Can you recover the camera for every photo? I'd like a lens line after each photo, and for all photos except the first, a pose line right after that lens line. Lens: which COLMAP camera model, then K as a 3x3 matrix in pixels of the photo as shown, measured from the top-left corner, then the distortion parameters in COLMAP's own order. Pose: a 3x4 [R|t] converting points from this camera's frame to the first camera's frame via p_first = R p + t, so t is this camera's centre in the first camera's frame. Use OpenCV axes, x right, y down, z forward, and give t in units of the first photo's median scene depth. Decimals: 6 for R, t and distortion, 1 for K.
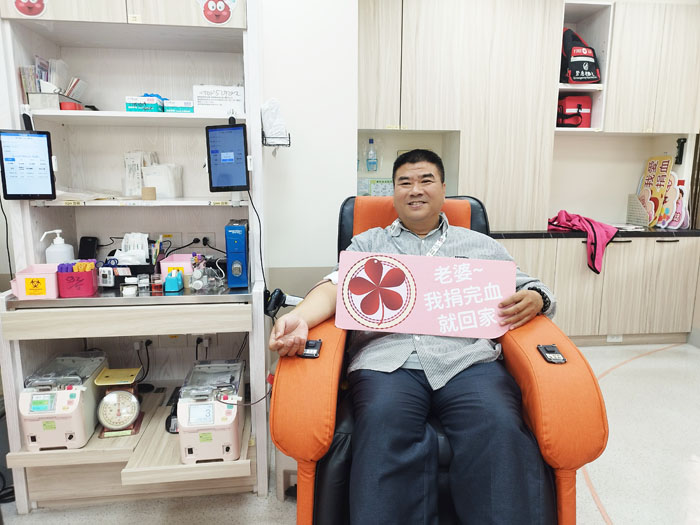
lens RADIAL K [[455.5, 0, 347.5], [0, 455.5, 260.5], [0, 0, 1]] dist [0.002454, -0.001437]
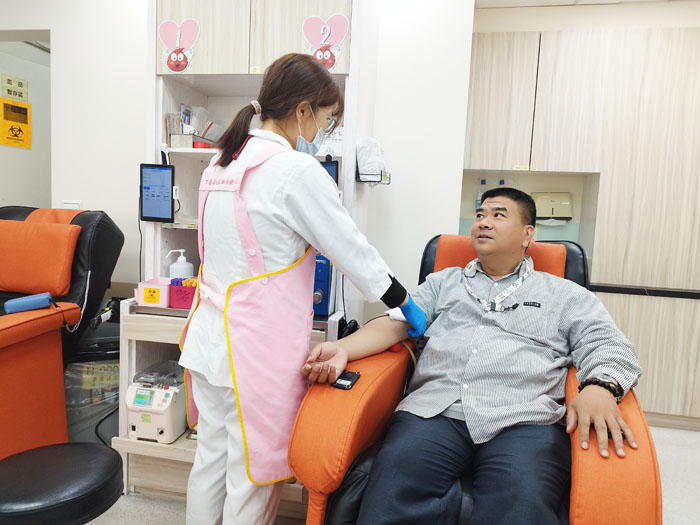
lens RADIAL K [[455.5, 0, 347.5], [0, 455.5, 260.5], [0, 0, 1]] dist [0.002454, -0.001437]
pose [[0.957819, 0.072409, -0.278101, 0.113710], [-0.094790, 0.993180, -0.067879, -0.000184], [0.271289, 0.091377, 0.958151, 0.009876]]
